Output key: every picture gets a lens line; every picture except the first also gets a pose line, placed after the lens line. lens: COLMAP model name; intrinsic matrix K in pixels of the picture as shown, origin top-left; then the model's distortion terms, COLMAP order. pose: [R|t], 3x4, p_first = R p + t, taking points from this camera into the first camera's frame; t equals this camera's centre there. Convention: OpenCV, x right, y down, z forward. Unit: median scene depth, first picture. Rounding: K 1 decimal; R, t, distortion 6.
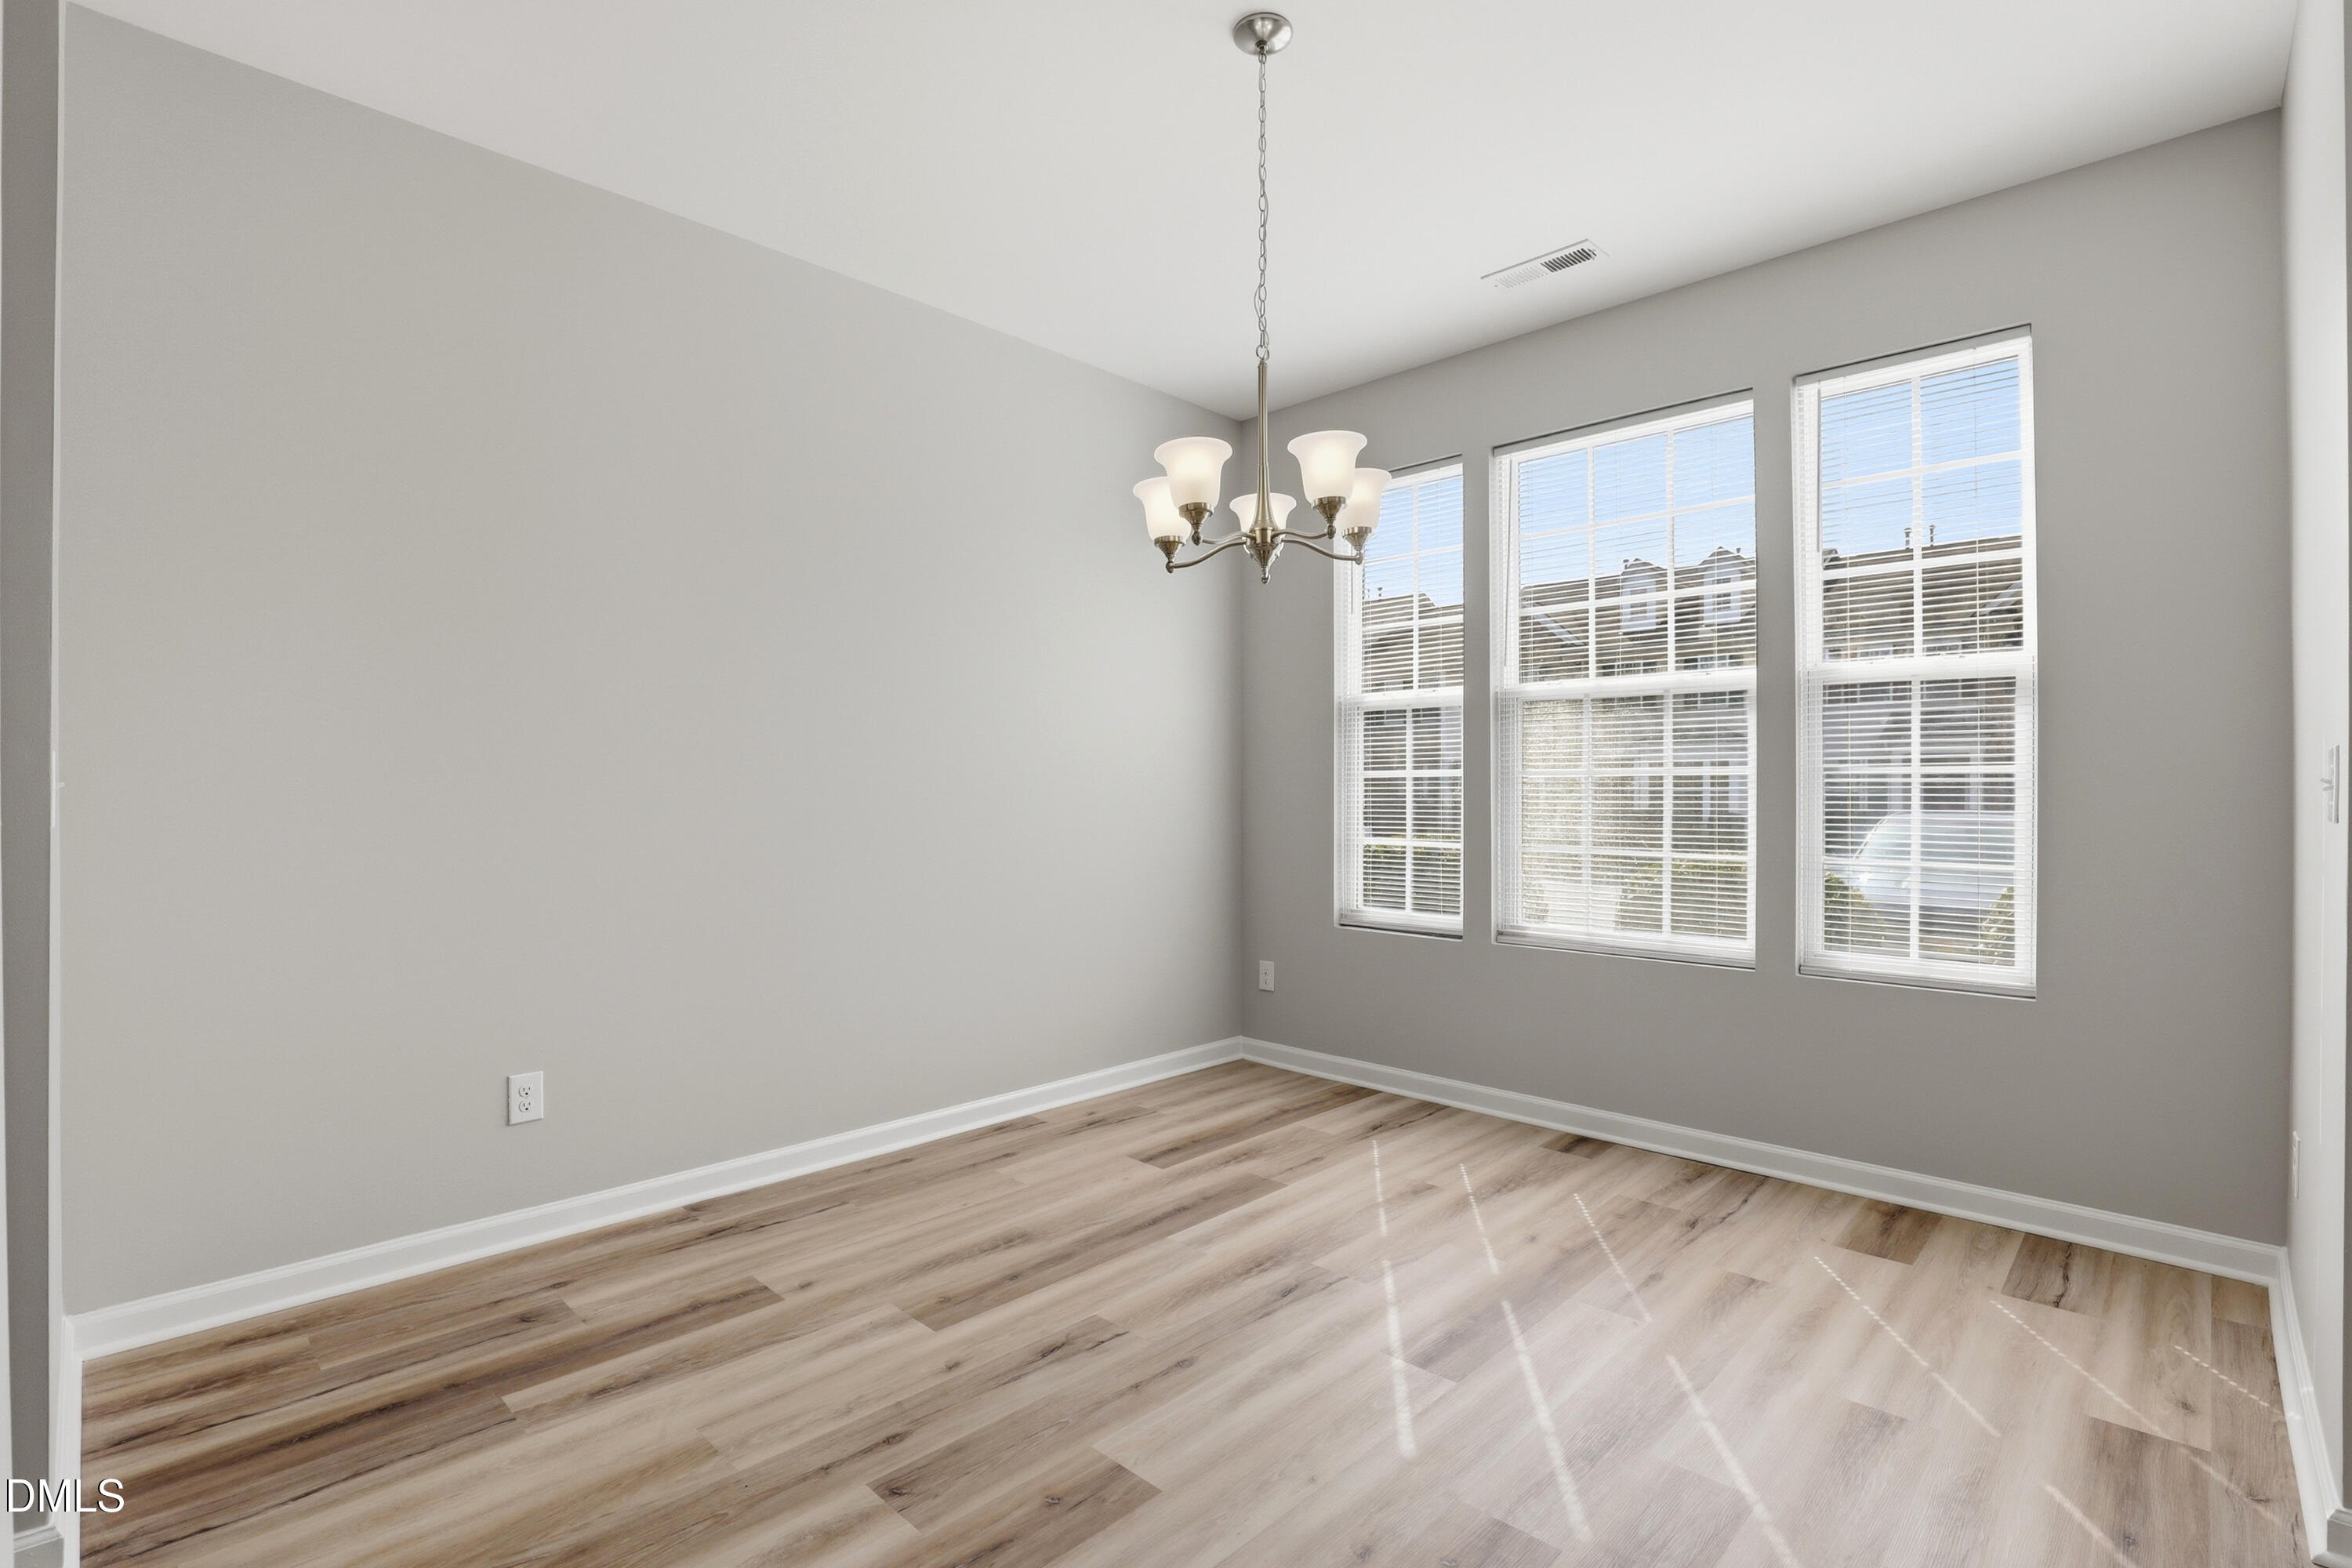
lens RADIAL K [[1102.8, 0, 1178.7], [0, 1102.8, 798.0], [0, 0, 1]] dist [-0.034442, 0.009578]
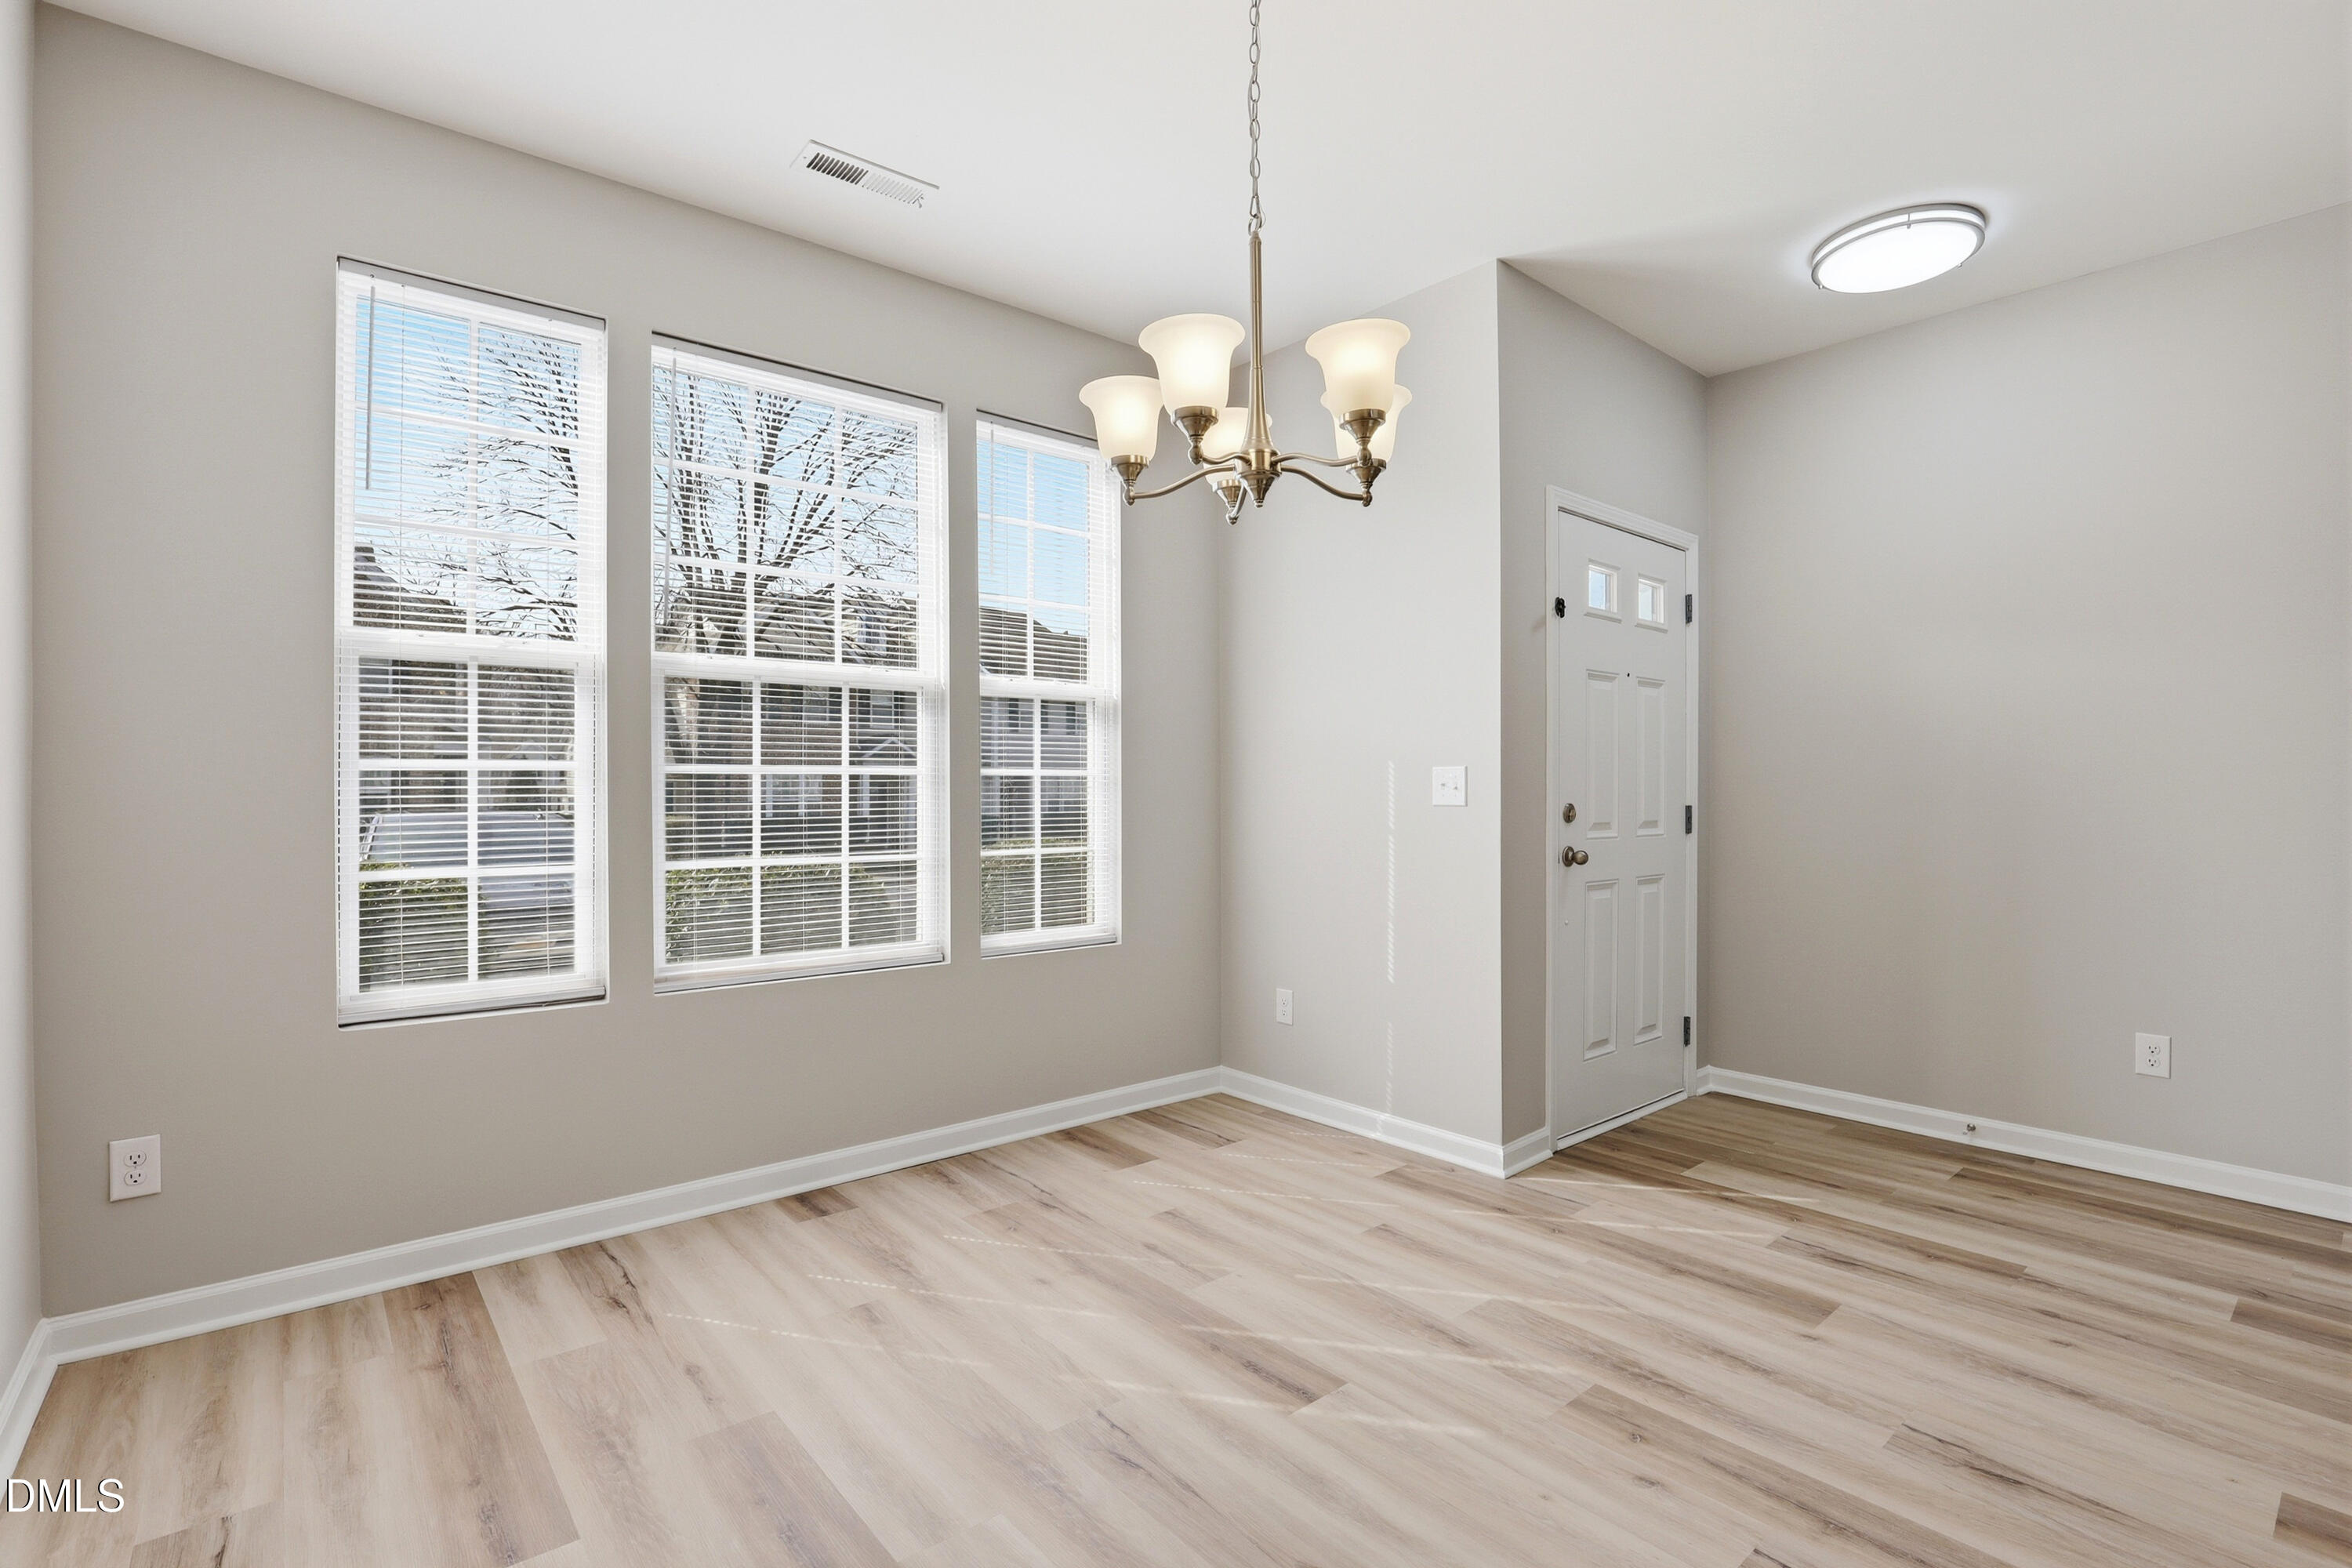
lens RADIAL K [[1073.3, 0, 1167.6], [0, 1073.3, 784.0], [0, 0, 1]] dist [-0.034886, 0.008918]
pose [[0.110081, 0.005270, 0.993909, -0.478742], [0.009997, 0.999929, -0.006409, -0.003744], [-0.993872, 0.010641, 0.110020, 0.692937]]
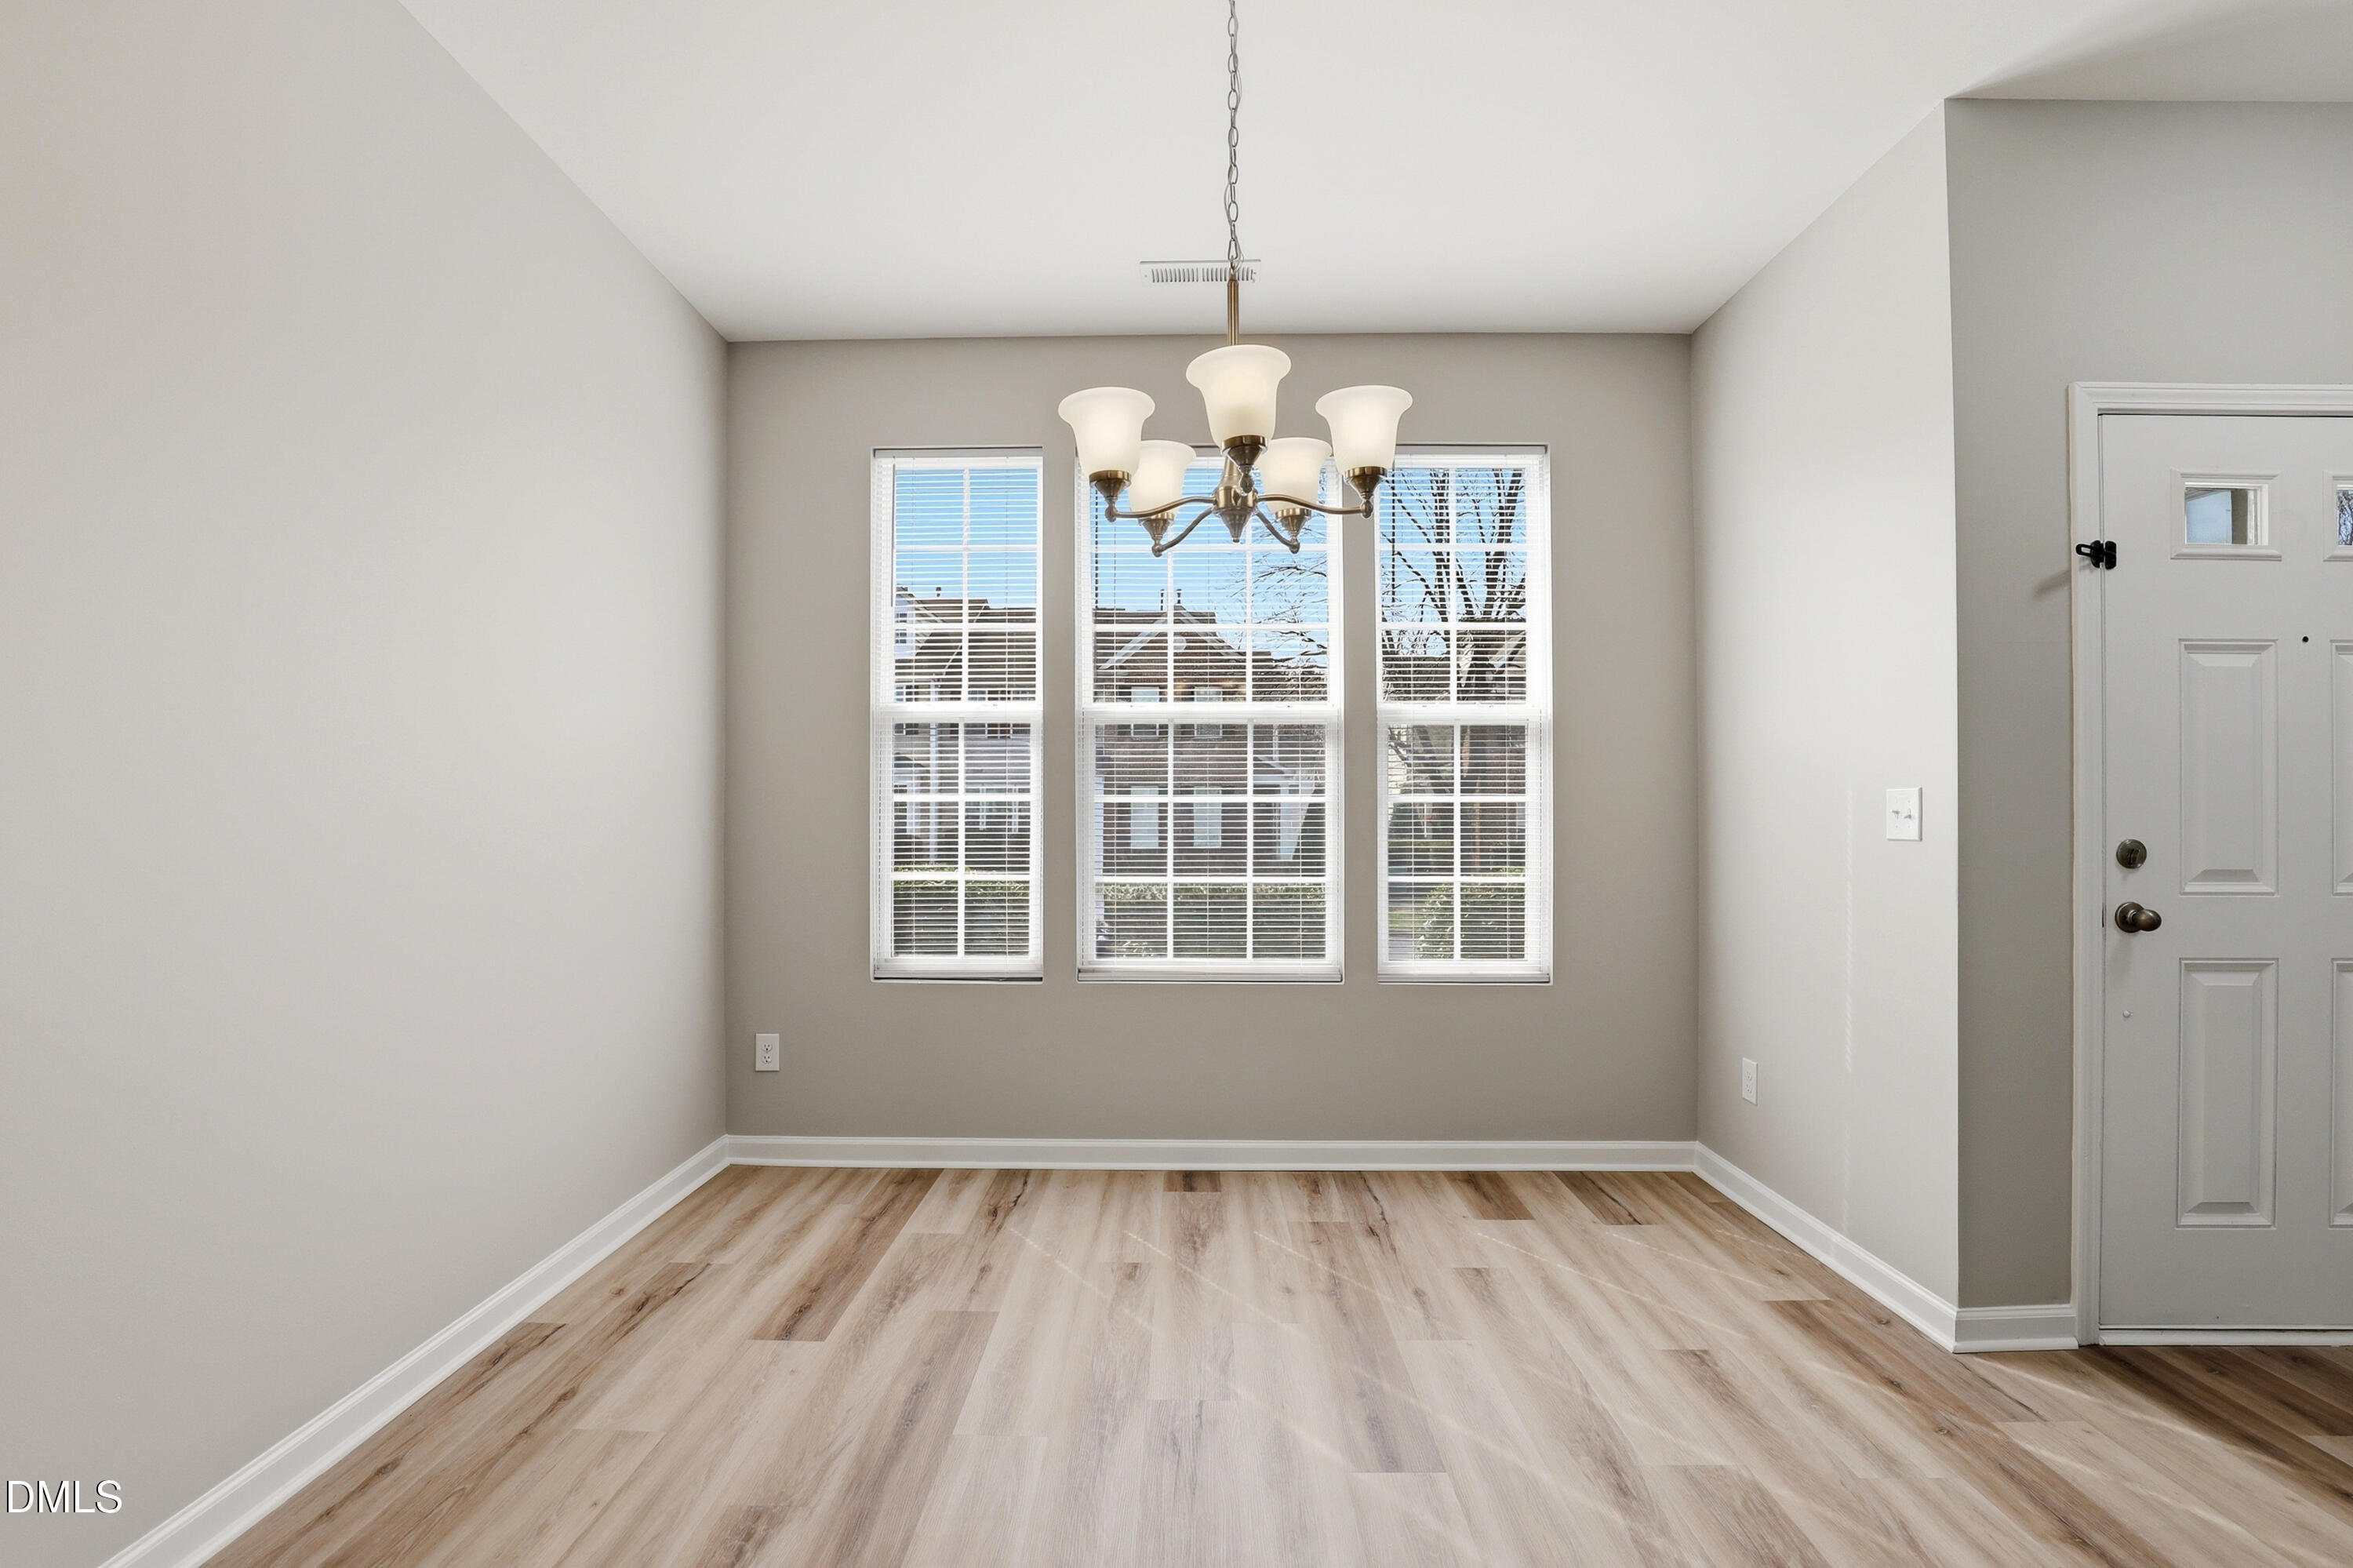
lens RADIAL K [[1103.3, 0, 1179.2], [0, 1103.3, 798.0], [0, 0, 1]] dist [-0.034442, 0.009578]
pose [[0.729104, 0.011091, 0.684313, -0.347929], [0.004769, 0.999762, -0.021285, -0.002897], [-0.684387, 0.018782, 0.728877, 0.318857]]
